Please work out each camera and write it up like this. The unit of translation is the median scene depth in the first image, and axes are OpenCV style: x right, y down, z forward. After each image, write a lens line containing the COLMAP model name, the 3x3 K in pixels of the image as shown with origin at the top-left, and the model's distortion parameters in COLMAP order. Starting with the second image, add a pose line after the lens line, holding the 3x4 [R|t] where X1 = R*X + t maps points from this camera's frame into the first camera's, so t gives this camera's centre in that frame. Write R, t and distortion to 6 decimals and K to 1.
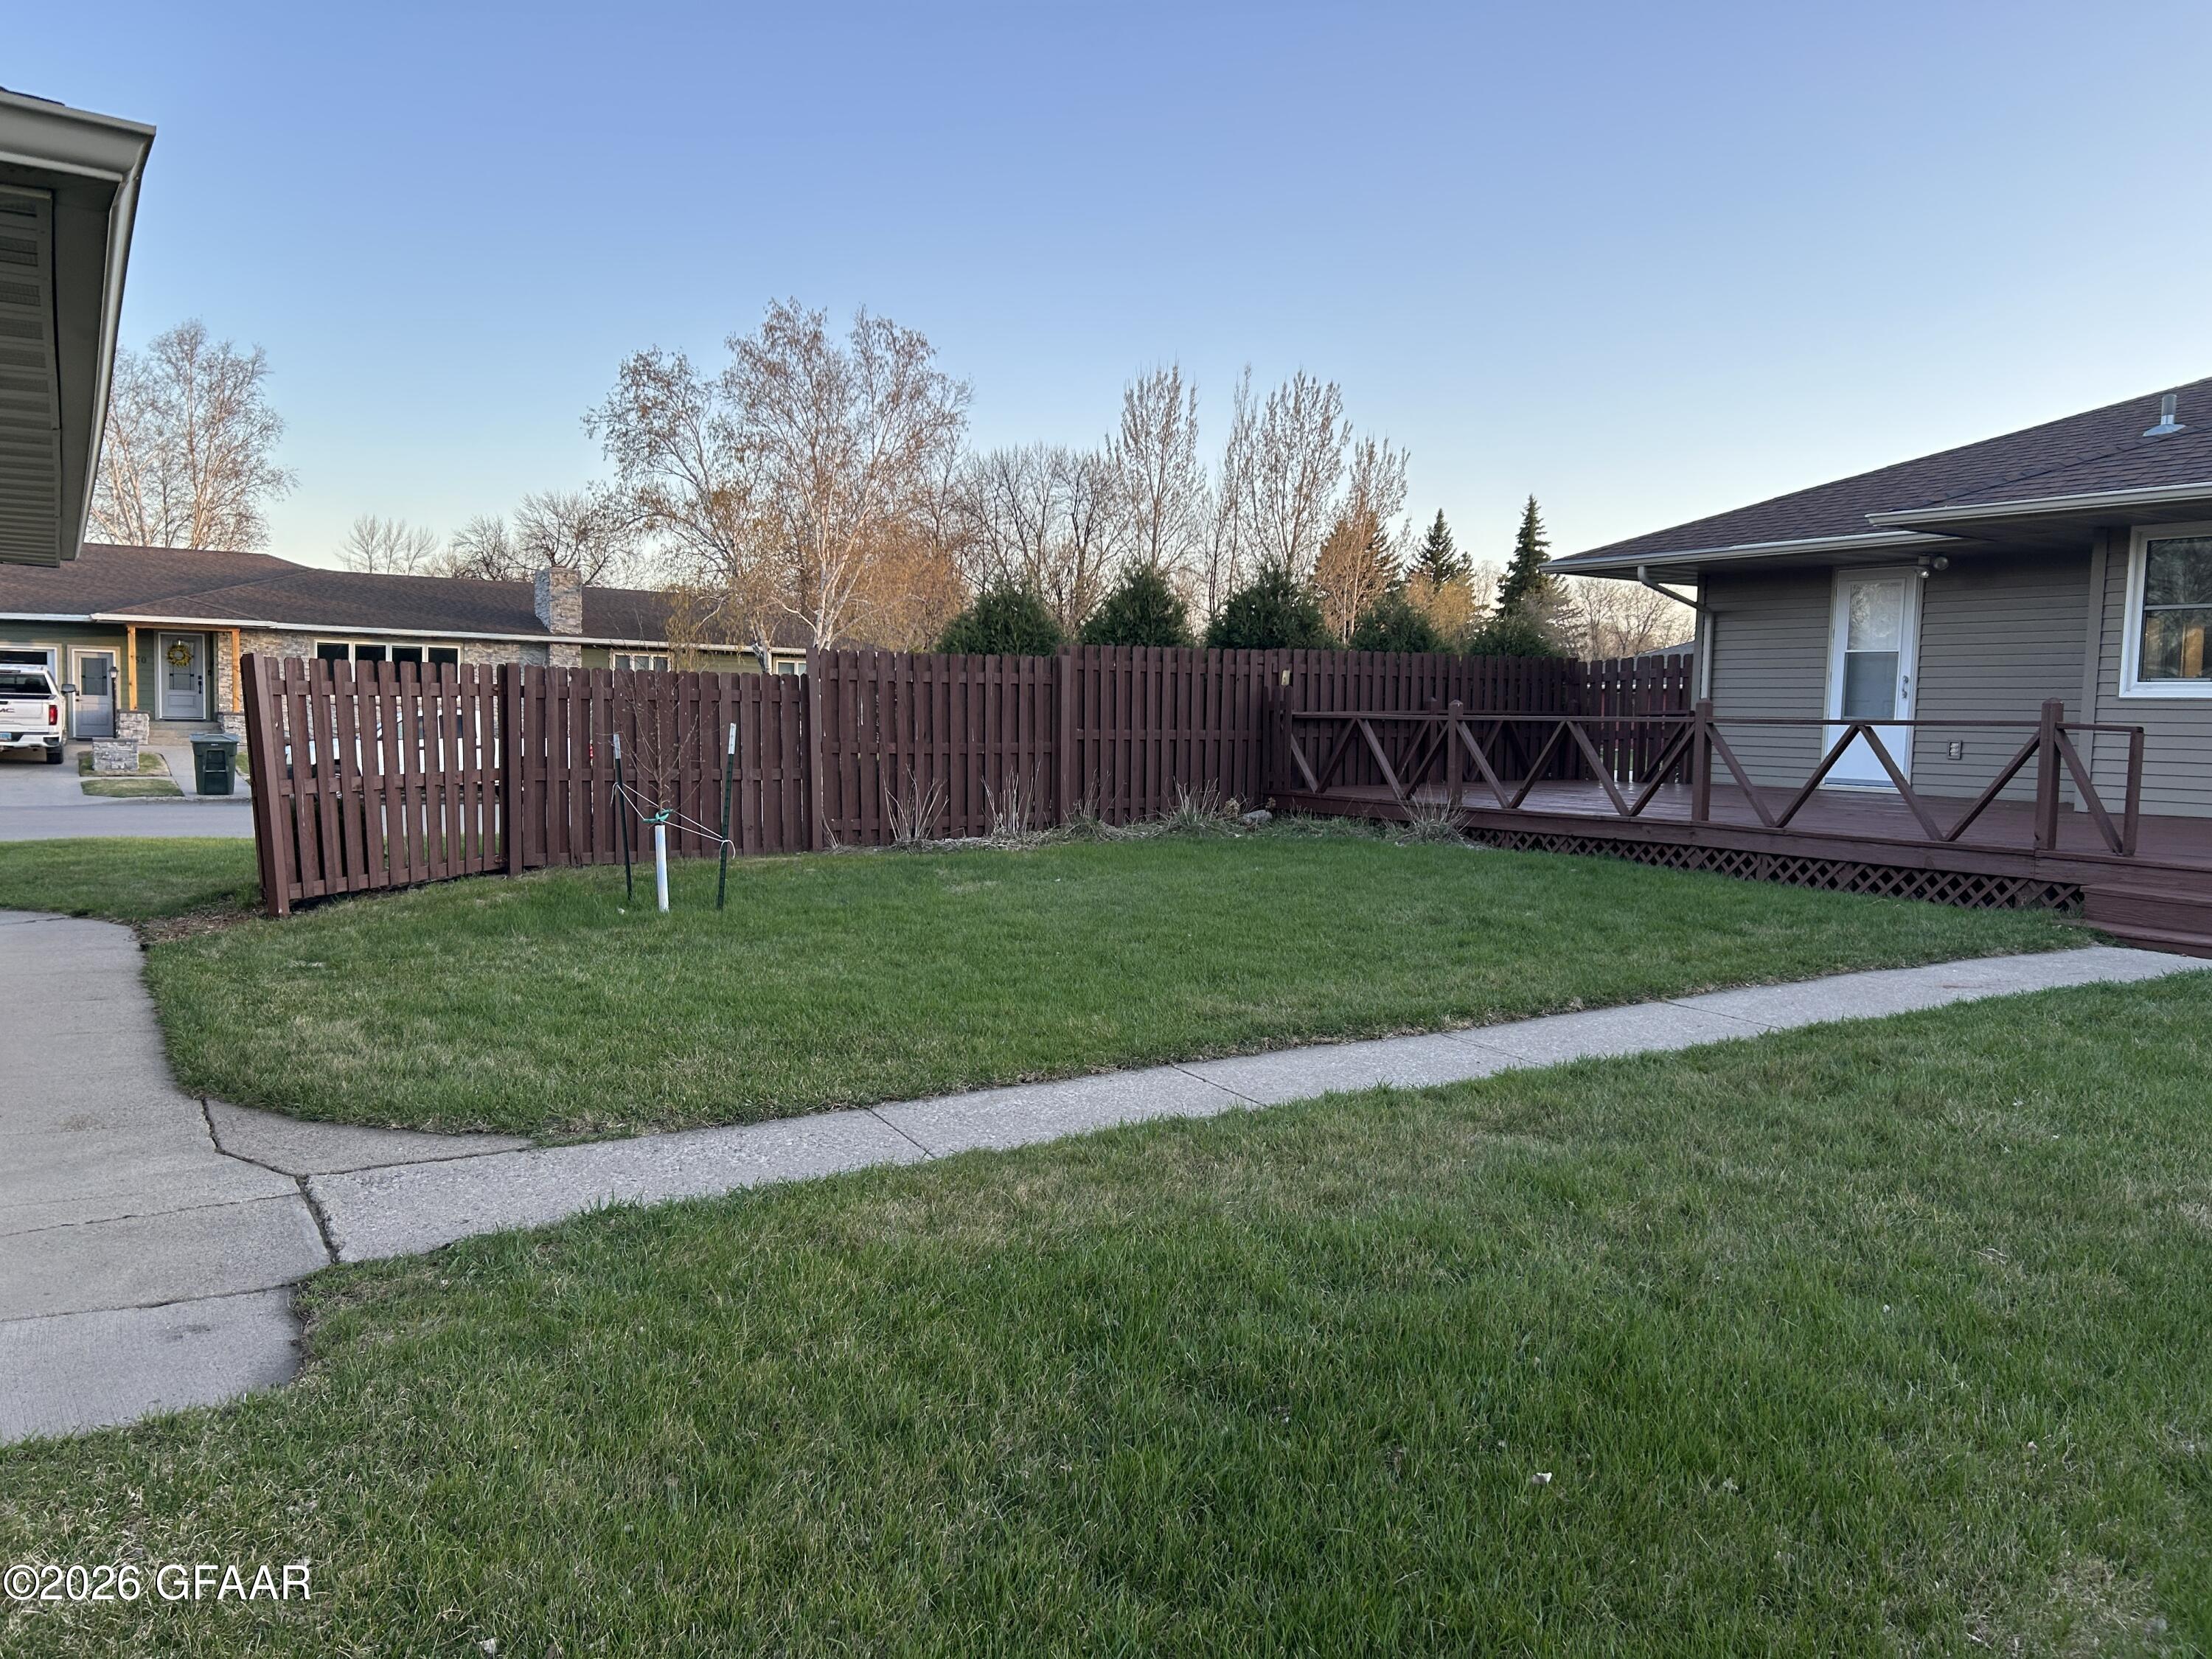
lens RADIAL K [[1570.2, 0, 1106.0], [0, 1570.2, 829.5], [0, 0, 1]] dist [0.103883, -0.137077]
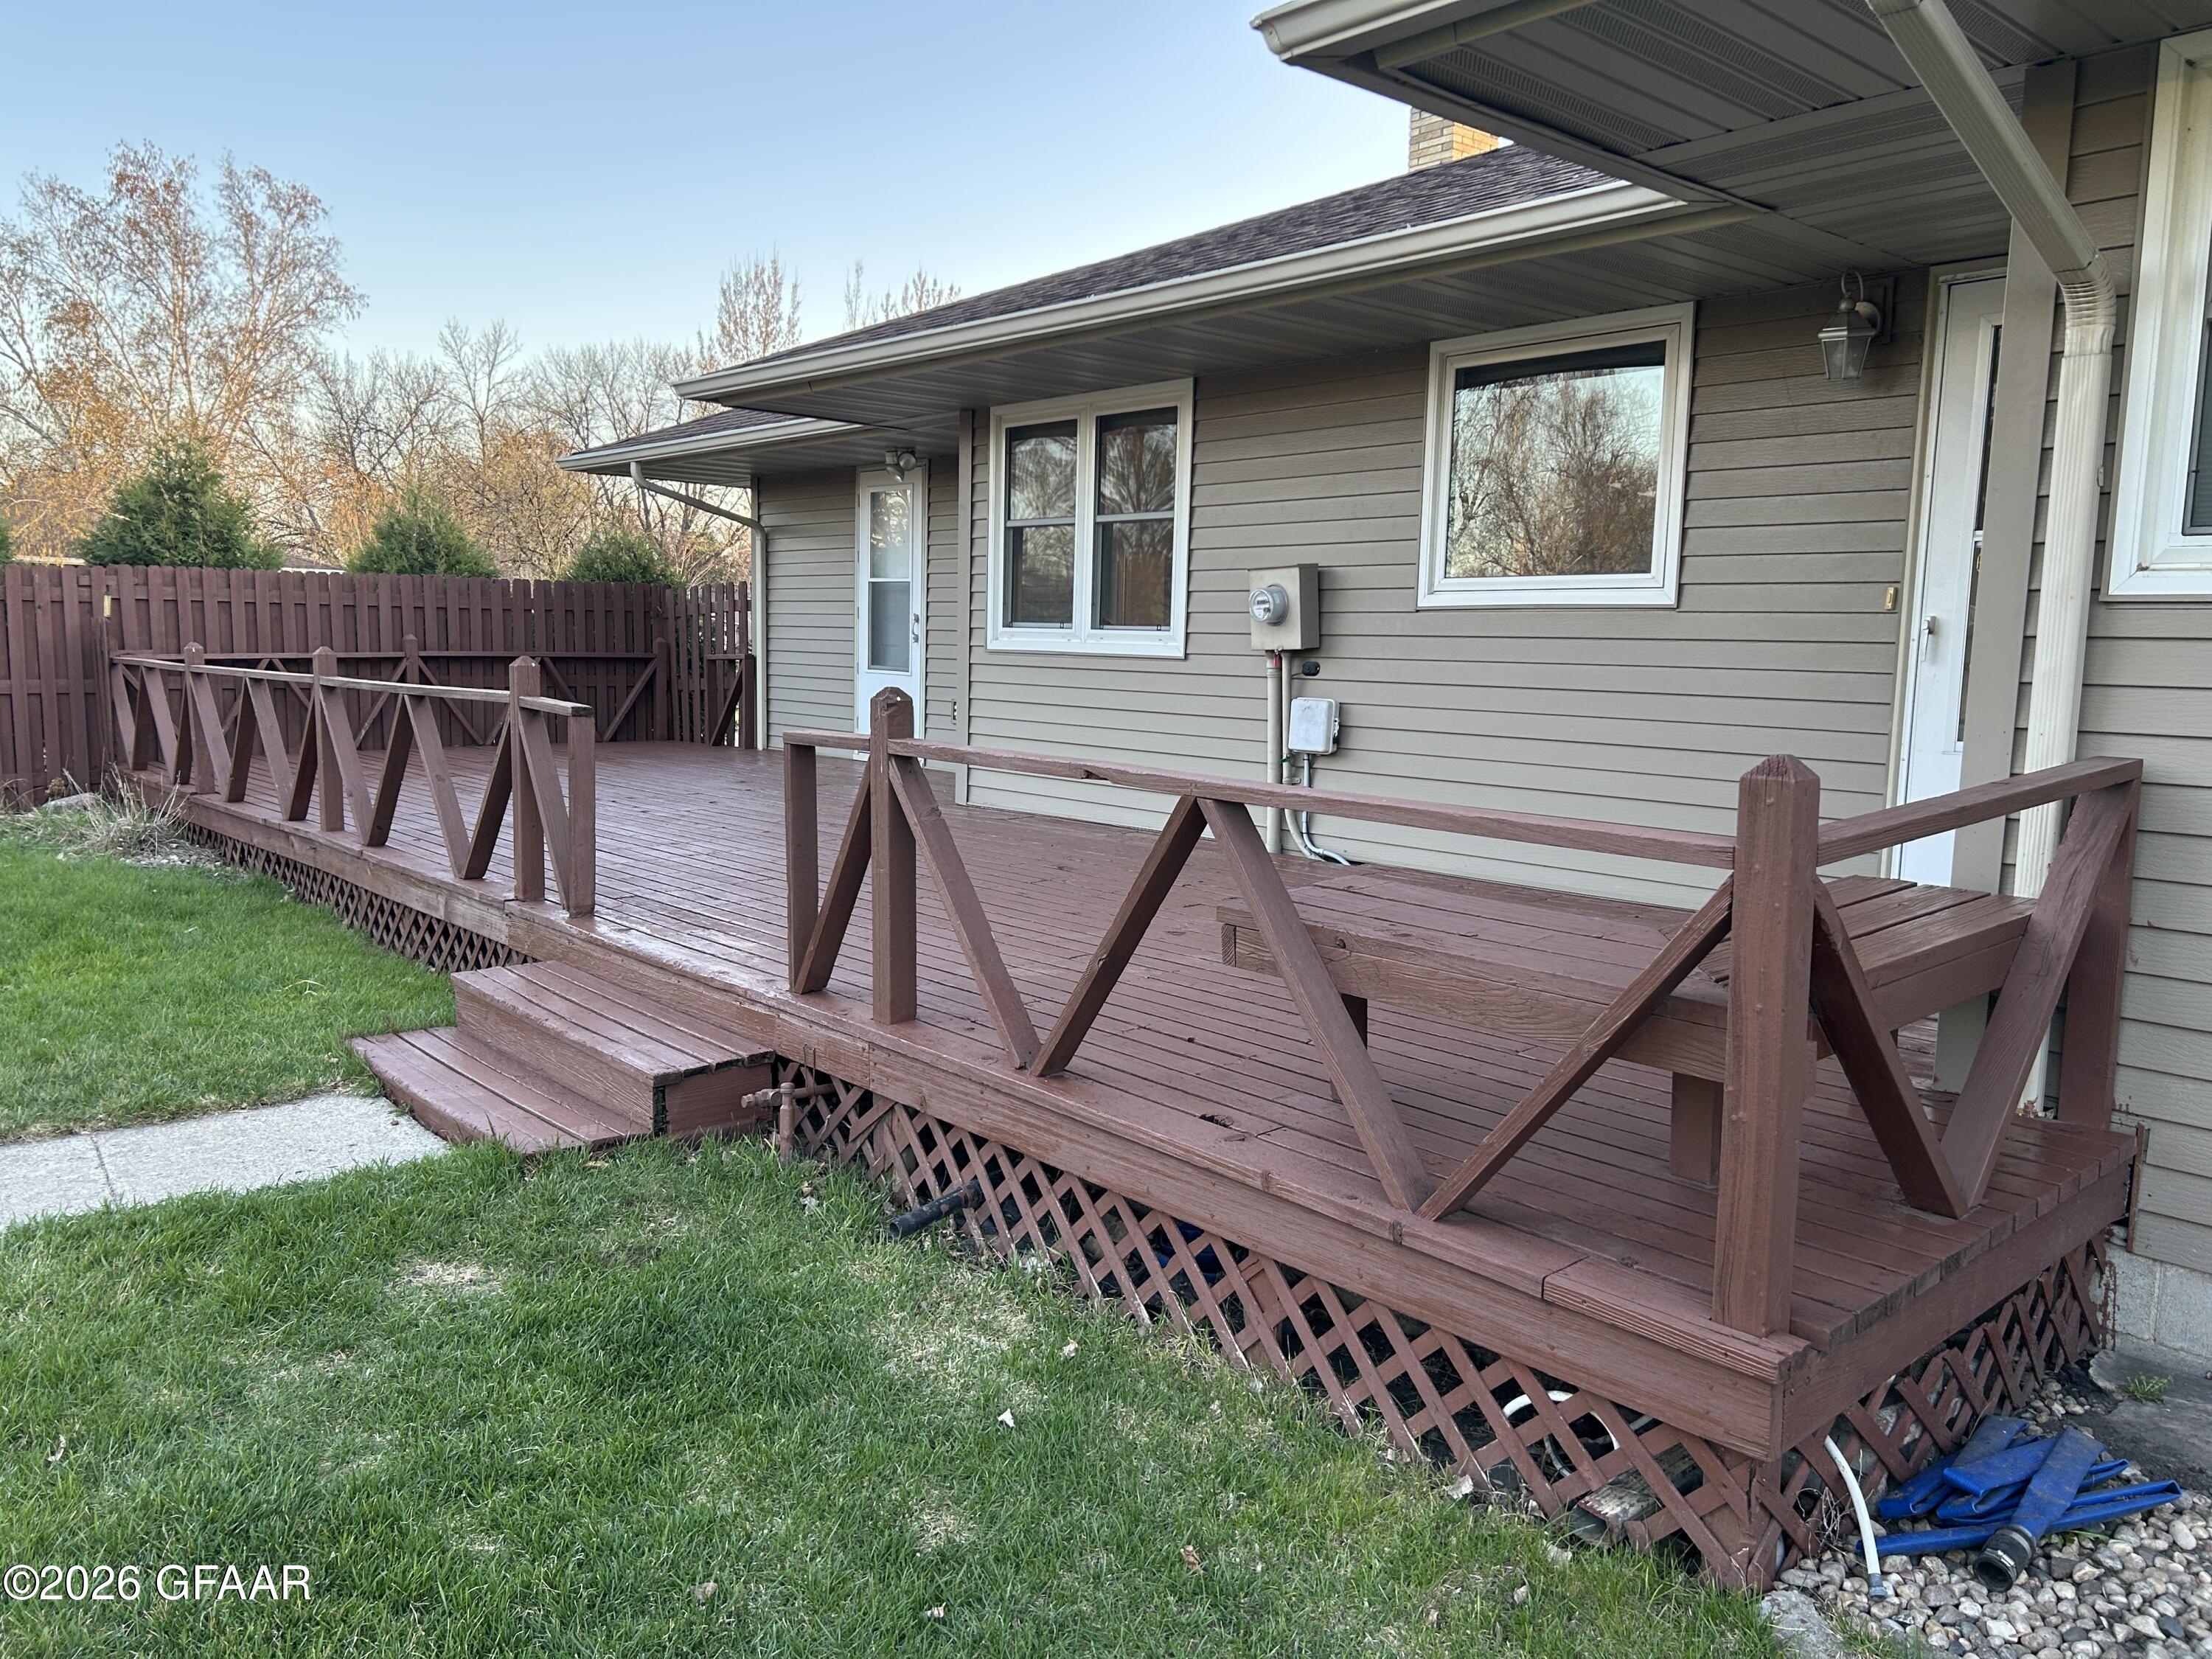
lens RADIAL K [[1570.2, 0, 1106.0], [0, 1570.2, 829.5], [0, 0, 1]] dist [0.103883, -0.137077]
pose [[0.988690, -0.016553, 0.149055, 0.265291], [0.009423, 0.998783, 0.048419, -0.015752], [-0.149675, -0.046467, 0.987643, 0.130676]]
